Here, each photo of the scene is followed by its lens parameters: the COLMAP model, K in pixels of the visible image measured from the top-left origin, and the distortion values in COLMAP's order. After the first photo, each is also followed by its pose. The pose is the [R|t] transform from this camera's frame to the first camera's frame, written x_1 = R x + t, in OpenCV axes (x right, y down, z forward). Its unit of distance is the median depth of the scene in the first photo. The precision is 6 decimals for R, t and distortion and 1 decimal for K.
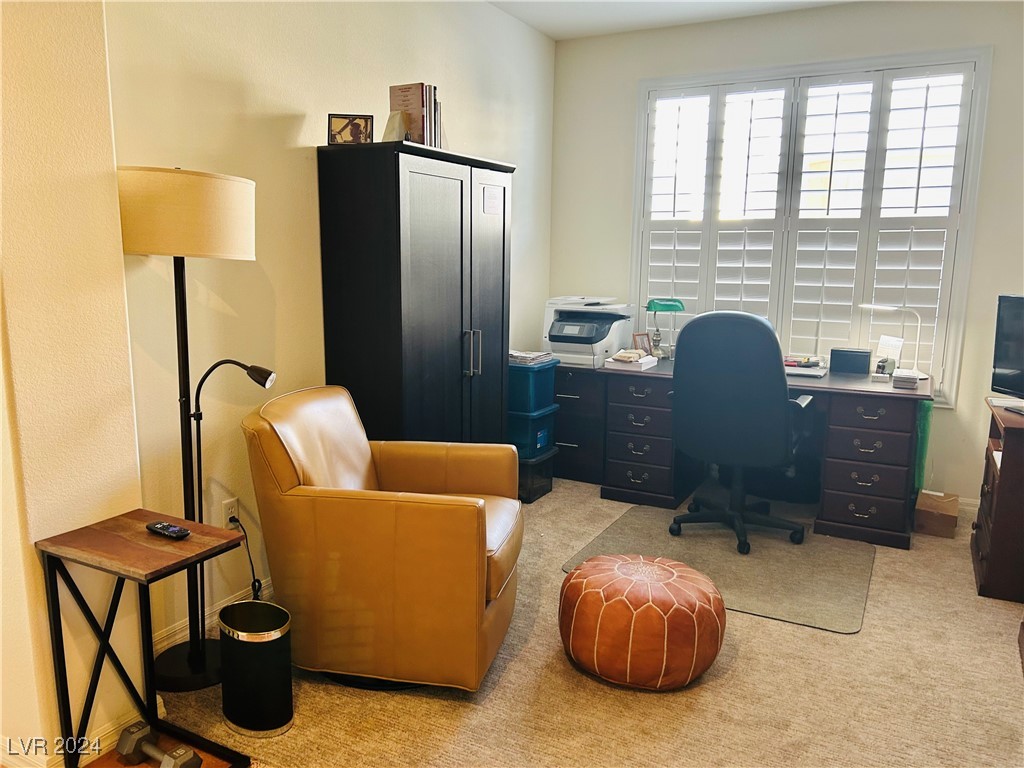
lens RADIAL K [[765.9, 0, 519.5], [0, 765.9, 387.7], [0, 0, 1]] dist [0.077546, -0.083875]
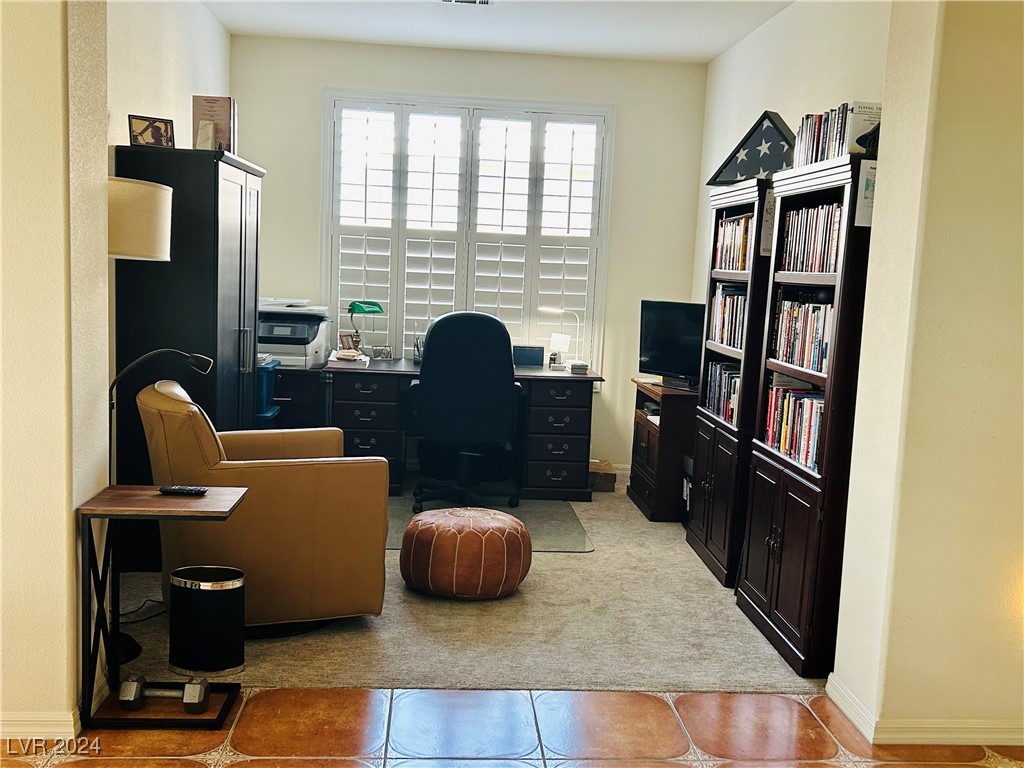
lens RADIAL K [[973.5, 0, 508.8], [0, 973.5, 381.3], [0, 0, 1]] dist [0.204308, -0.465398]
pose [[0.854247, -0.037267, 0.518530, -0.377790], [0.057026, 0.998126, -0.022211, 0.037192], [-0.516731, 0.048544, 0.854771, -0.257981]]
